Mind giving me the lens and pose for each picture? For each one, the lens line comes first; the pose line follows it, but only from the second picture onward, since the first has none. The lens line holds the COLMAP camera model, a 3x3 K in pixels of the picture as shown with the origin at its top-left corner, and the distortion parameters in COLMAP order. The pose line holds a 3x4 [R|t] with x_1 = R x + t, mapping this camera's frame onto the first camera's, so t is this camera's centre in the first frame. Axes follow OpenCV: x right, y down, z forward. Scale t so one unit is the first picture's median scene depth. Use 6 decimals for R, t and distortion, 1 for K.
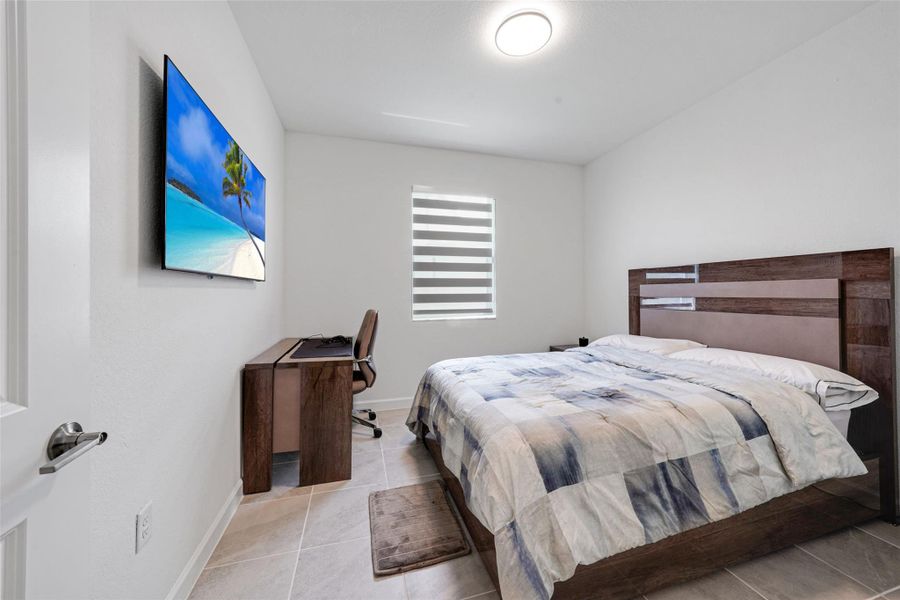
lens RADIAL K [[341.3, 0, 454.1], [0, 341.3, 288.0], [0, 0, 1]] dist [0.000902, 0.000374]
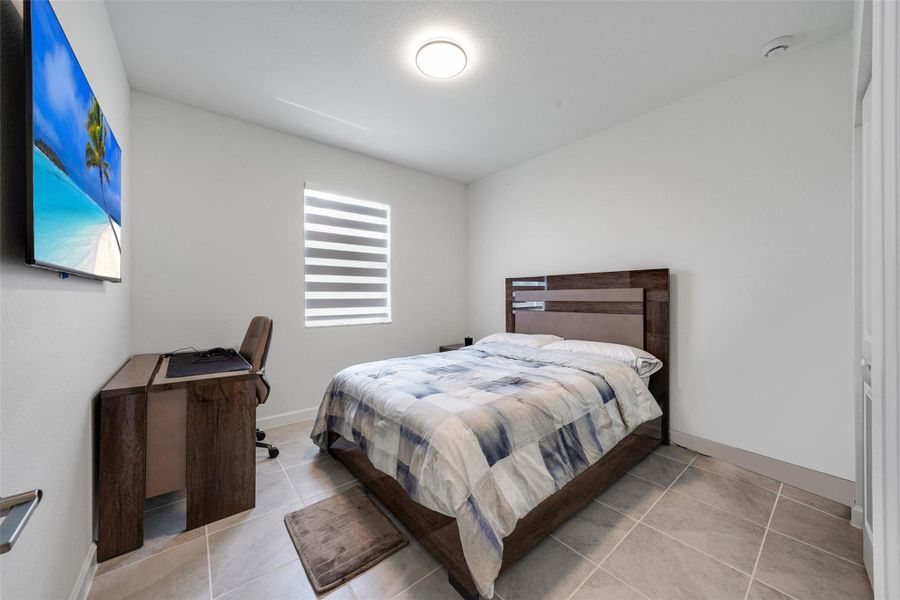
lens RADIAL K [[331.4, 0, 465.6], [0, 331.4, 295.2], [0, 0, 1]] dist [0.001732, 0.000270]
pose [[0.916471, 0.004048, 0.400080, -0.163976], [-0.006753, 0.999963, 0.005354, 0.000713], [-0.400043, -0.007608, 0.916465, -0.004937]]
